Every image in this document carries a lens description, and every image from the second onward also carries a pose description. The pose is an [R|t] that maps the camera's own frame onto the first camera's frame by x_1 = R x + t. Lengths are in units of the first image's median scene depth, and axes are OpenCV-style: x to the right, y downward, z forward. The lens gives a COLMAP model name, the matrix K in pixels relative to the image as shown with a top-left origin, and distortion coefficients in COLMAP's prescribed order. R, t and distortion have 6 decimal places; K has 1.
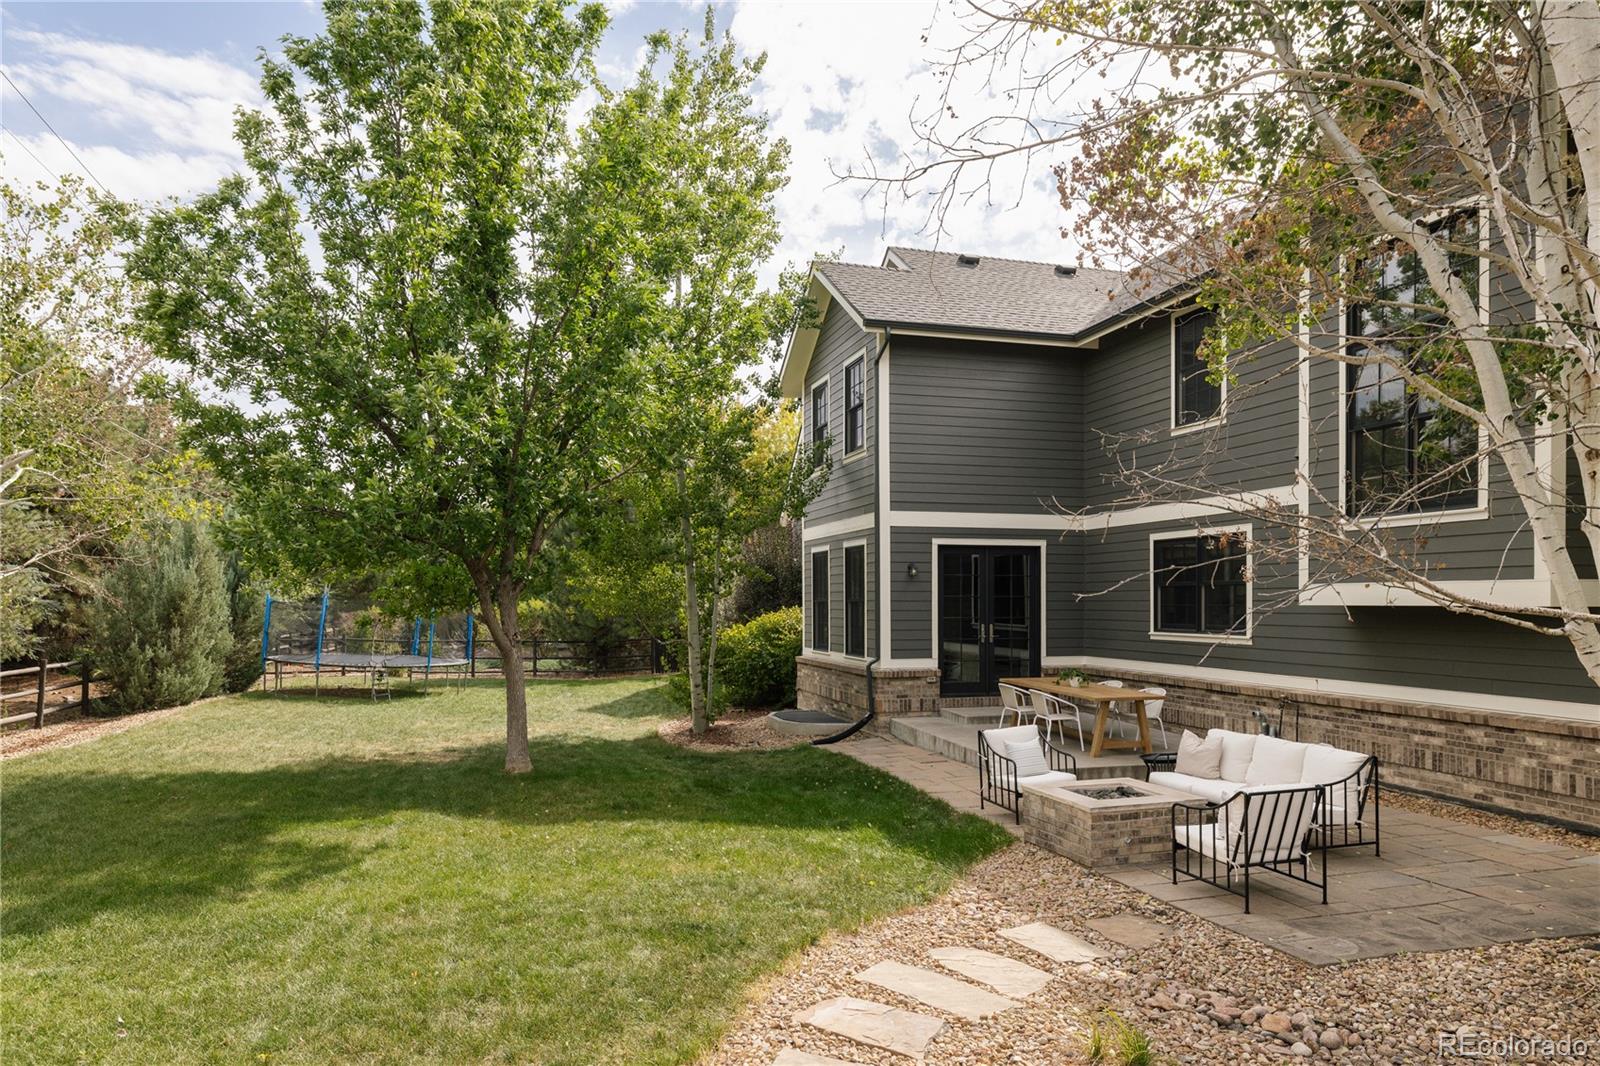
lens RADIAL K [[983.7, 0, 799.7], [0, 983.7, 573.8], [0, 0, 1]] dist [0.000836, 0.000213]
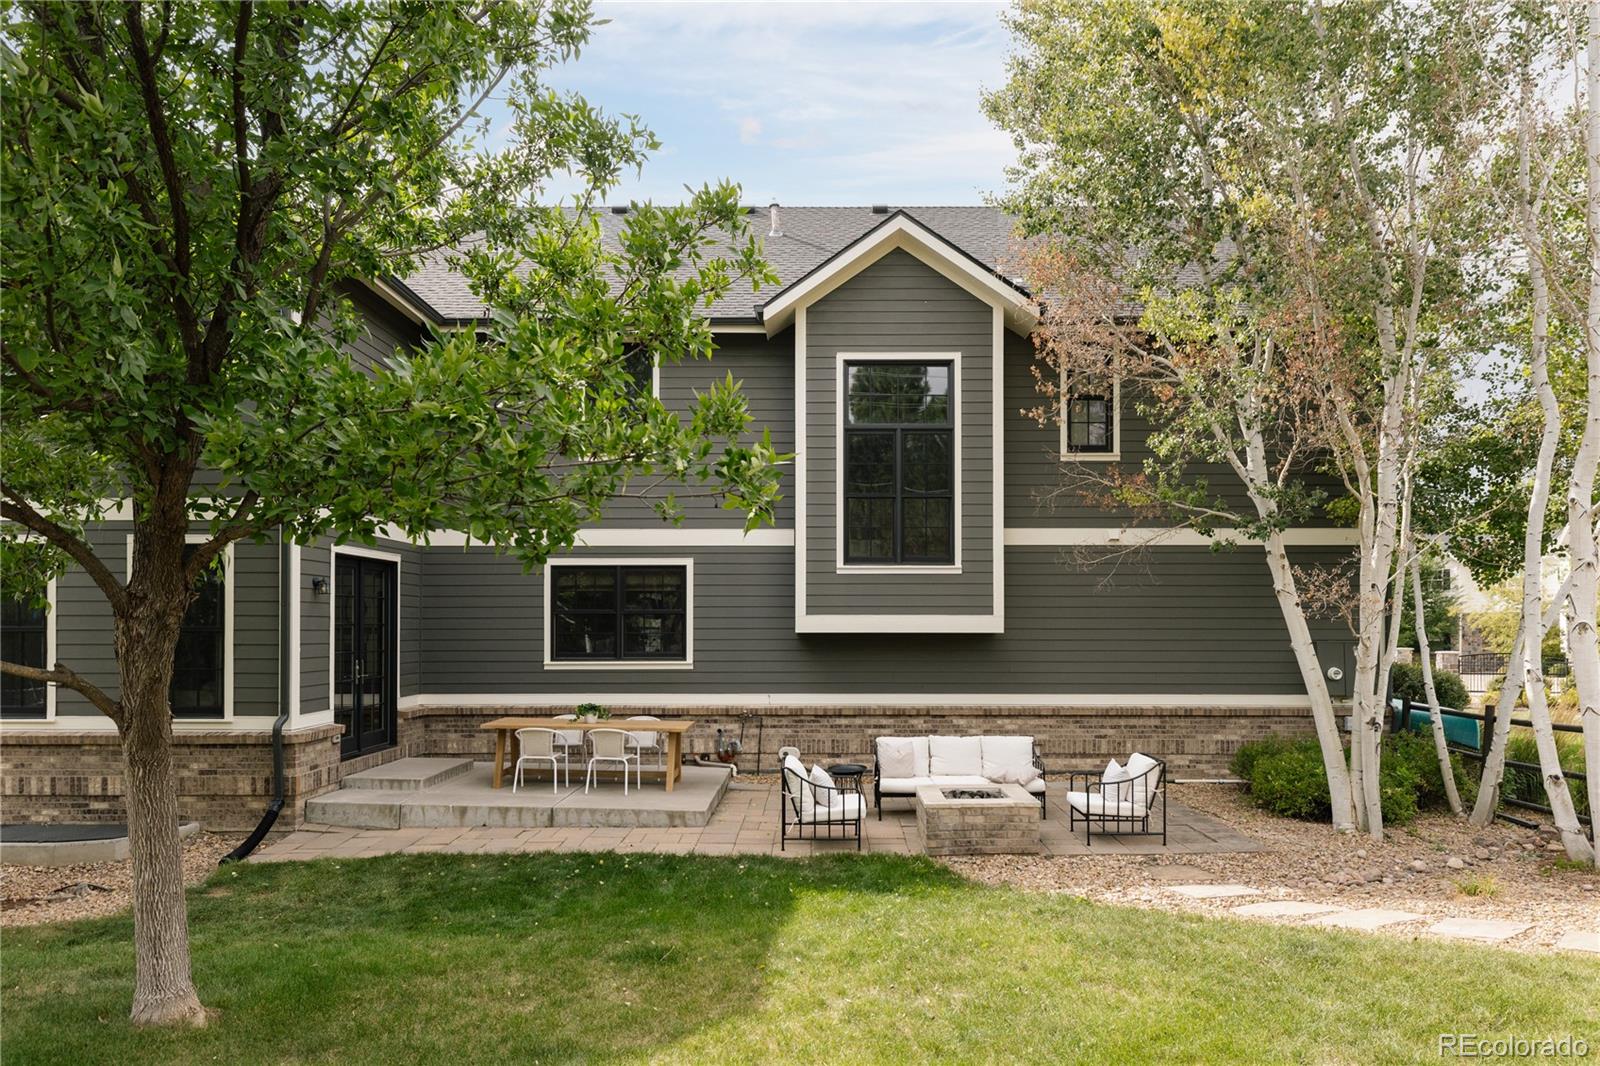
lens RADIAL K [[1042.8, 0, 800.0], [0, 1042.8, 533.0], [0, 0, 1]] dist [0.023506, -0.000725]
pose [[0.290824, 0.084133, 0.953070, -0.794962], [-0.025845, 0.996454, -0.080076, 0.013998], [-0.956427, -0.001344, 0.291967, 0.687601]]
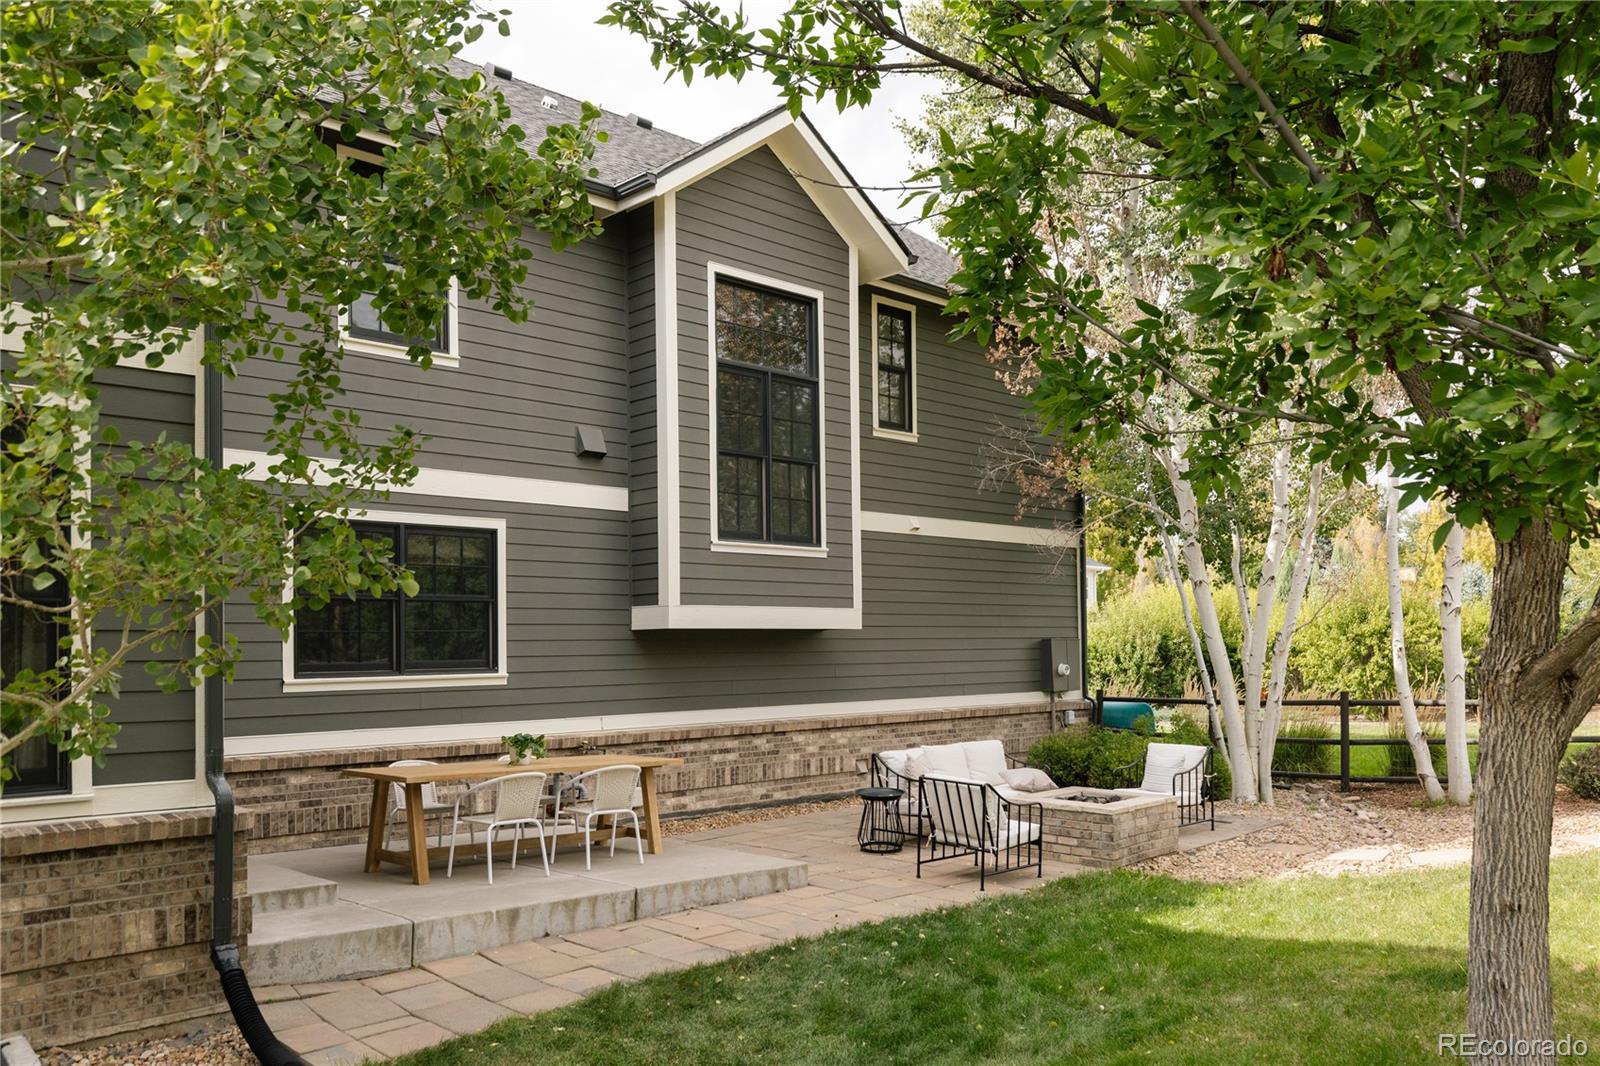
lens RADIAL K [[1258.4, 0, 800.0], [0, 1258.4, 533.0], [0, 0, 1]] dist [0.013858, 0.005332]
pose [[-0.468768, 0.089051, 0.878821, -0.609068], [-0.010032, 0.994304, -0.106104, 0.072572], [-0.883264, -0.058554, -0.465205, 1.577859]]
